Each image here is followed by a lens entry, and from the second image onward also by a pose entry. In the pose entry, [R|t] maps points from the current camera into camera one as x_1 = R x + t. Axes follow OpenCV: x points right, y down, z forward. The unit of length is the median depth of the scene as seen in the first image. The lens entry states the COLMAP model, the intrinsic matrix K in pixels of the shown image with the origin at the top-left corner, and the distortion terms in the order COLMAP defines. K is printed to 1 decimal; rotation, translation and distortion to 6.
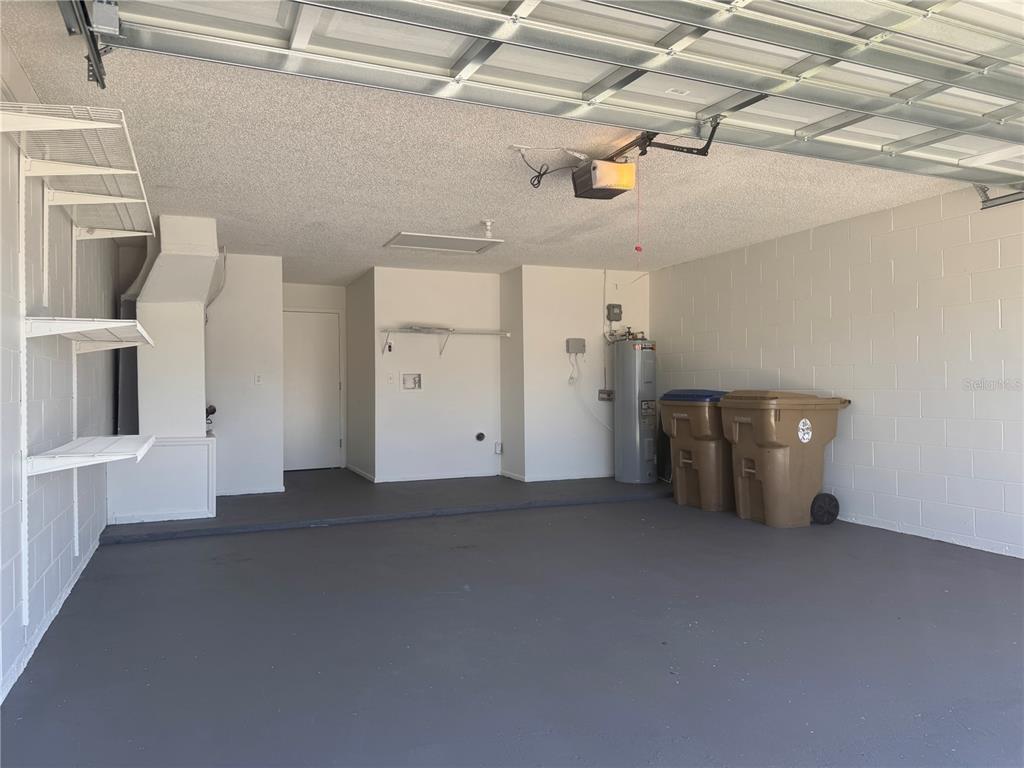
lens RADIAL K [[722.3, 0, 511.4], [0, 722.3, 382.7], [0, 0, 1]] dist [0.061722, -0.072833]
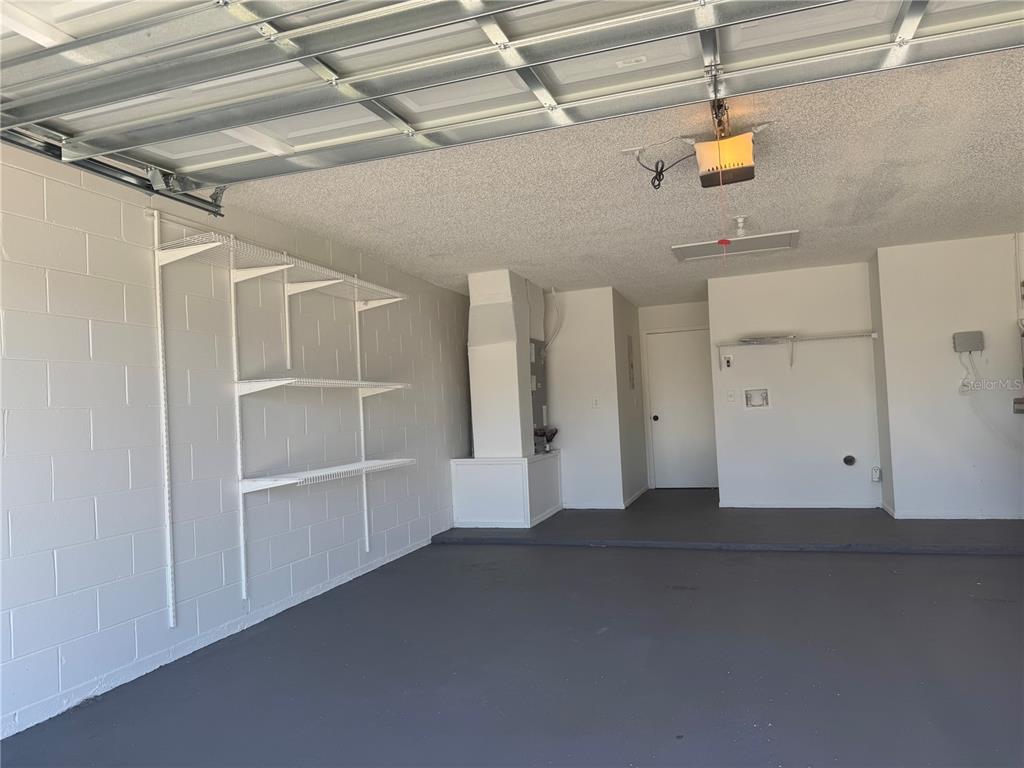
lens RADIAL K [[722.3, 0, 509.9], [0, 722.3, 385.4], [0, 0, 1]] dist [0.061722, -0.072833]
pose [[0.727200, -0.049814, -0.684615, 0.268490], [0.044954, 0.998678, -0.024916, -0.008745], [0.684952, -0.012657, 0.728478, 0.124922]]
